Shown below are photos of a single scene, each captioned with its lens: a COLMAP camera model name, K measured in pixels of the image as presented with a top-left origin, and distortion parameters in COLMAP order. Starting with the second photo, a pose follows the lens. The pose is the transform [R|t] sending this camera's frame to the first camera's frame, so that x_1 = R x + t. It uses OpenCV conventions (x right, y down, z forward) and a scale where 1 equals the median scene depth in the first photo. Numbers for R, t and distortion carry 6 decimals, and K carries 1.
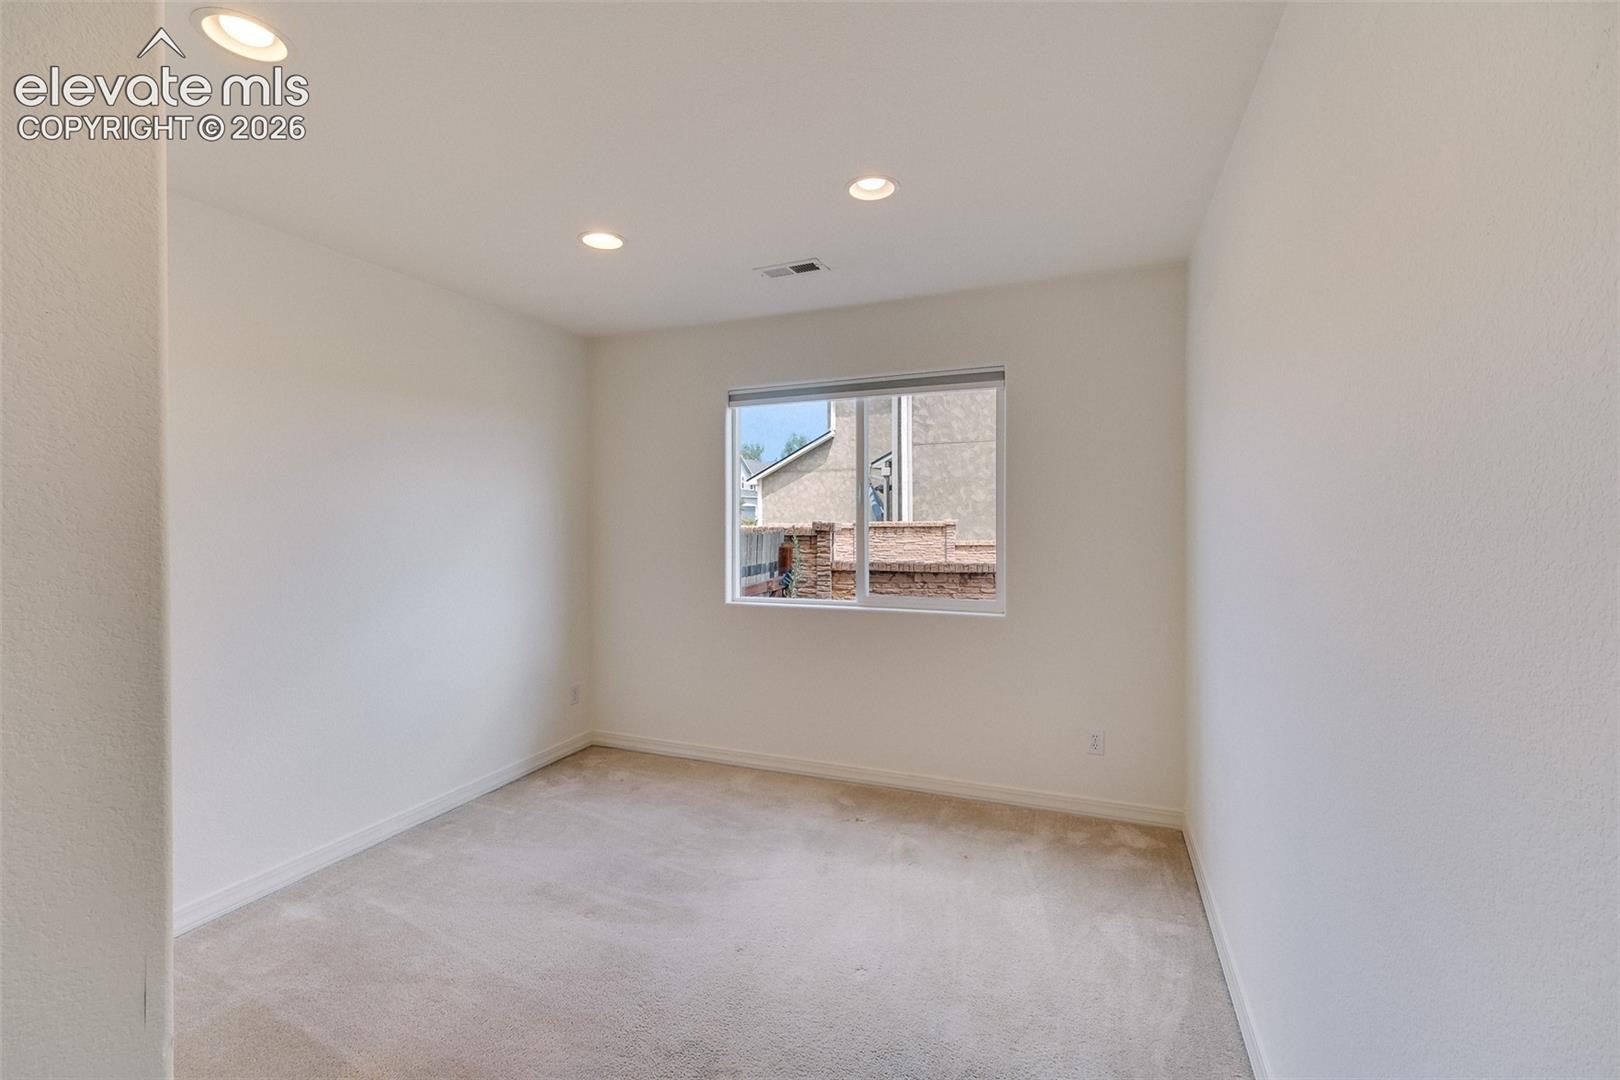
lens RADIAL K [[703.8, 0, 803.7], [0, 703.8, 520.4], [0, 0, 1]] dist [-0.000614, -0.000421]
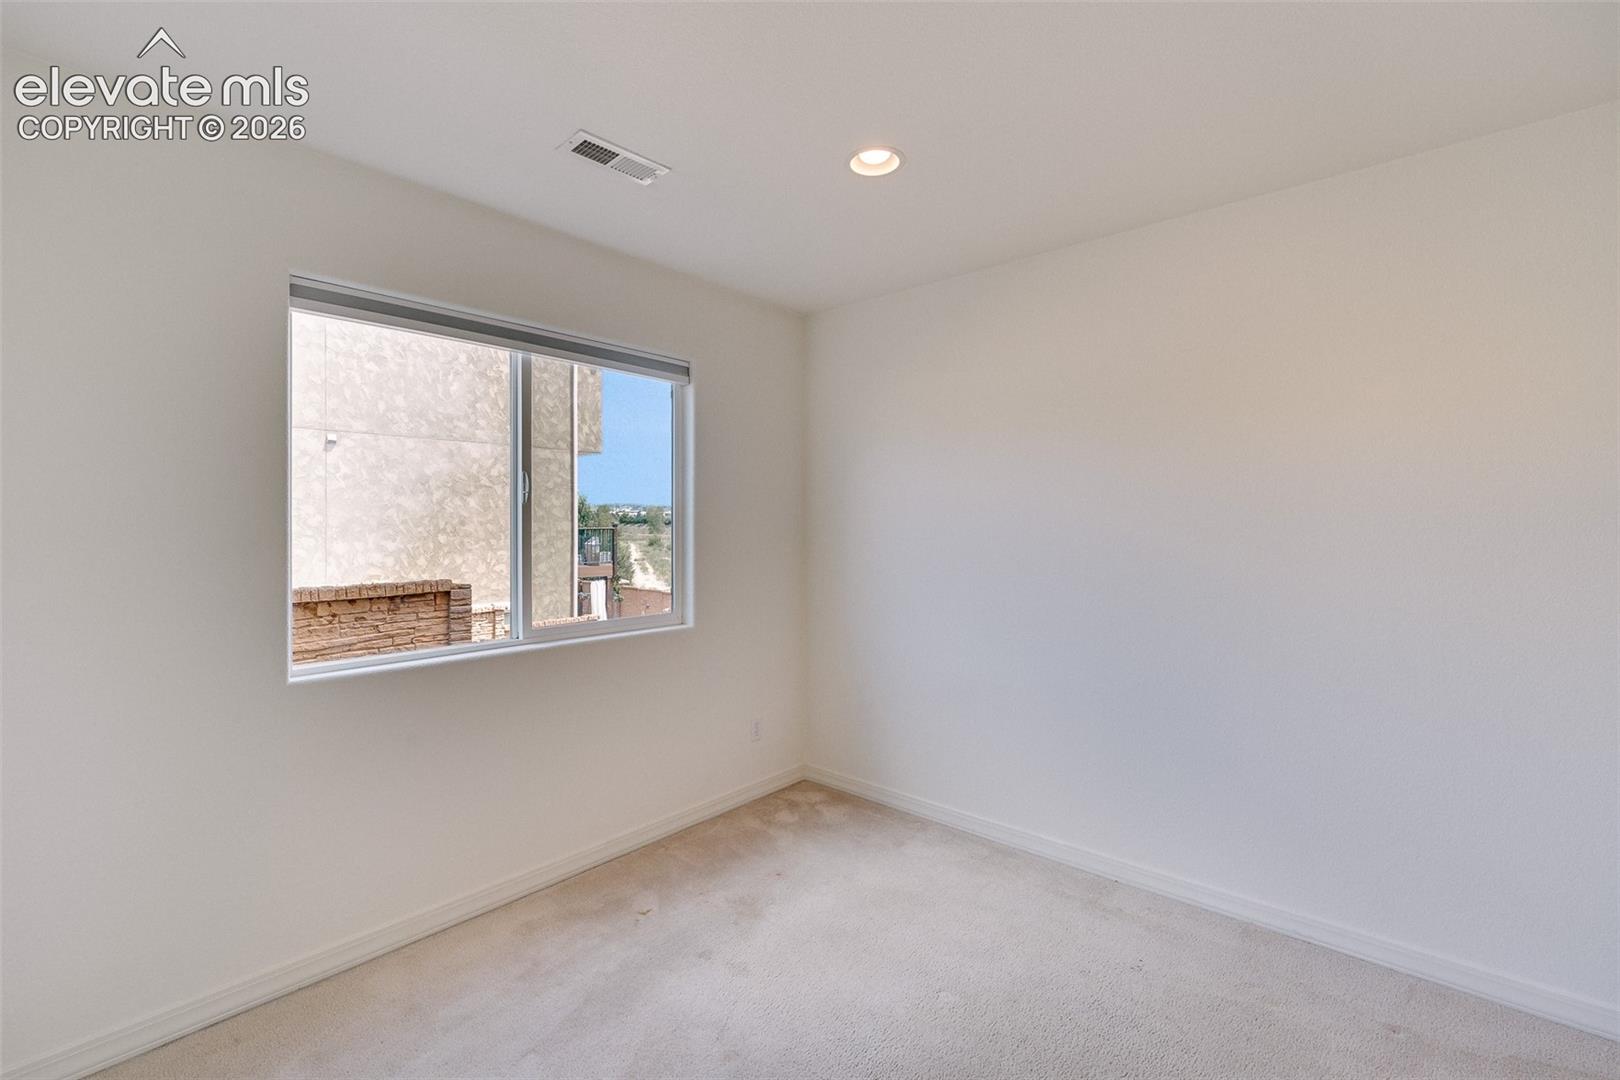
lens RADIAL K [[703.8, 0, 803.7], [0, 703.8, 520.4], [0, 0, 1]] dist [-0.000614, -0.000421]
pose [[0.329264, 0.016365, 0.944096, -0.477521], [0.002830, 0.999828, -0.018318, 0.011495], [-0.944234, 0.008703, 0.329161, 0.462473]]
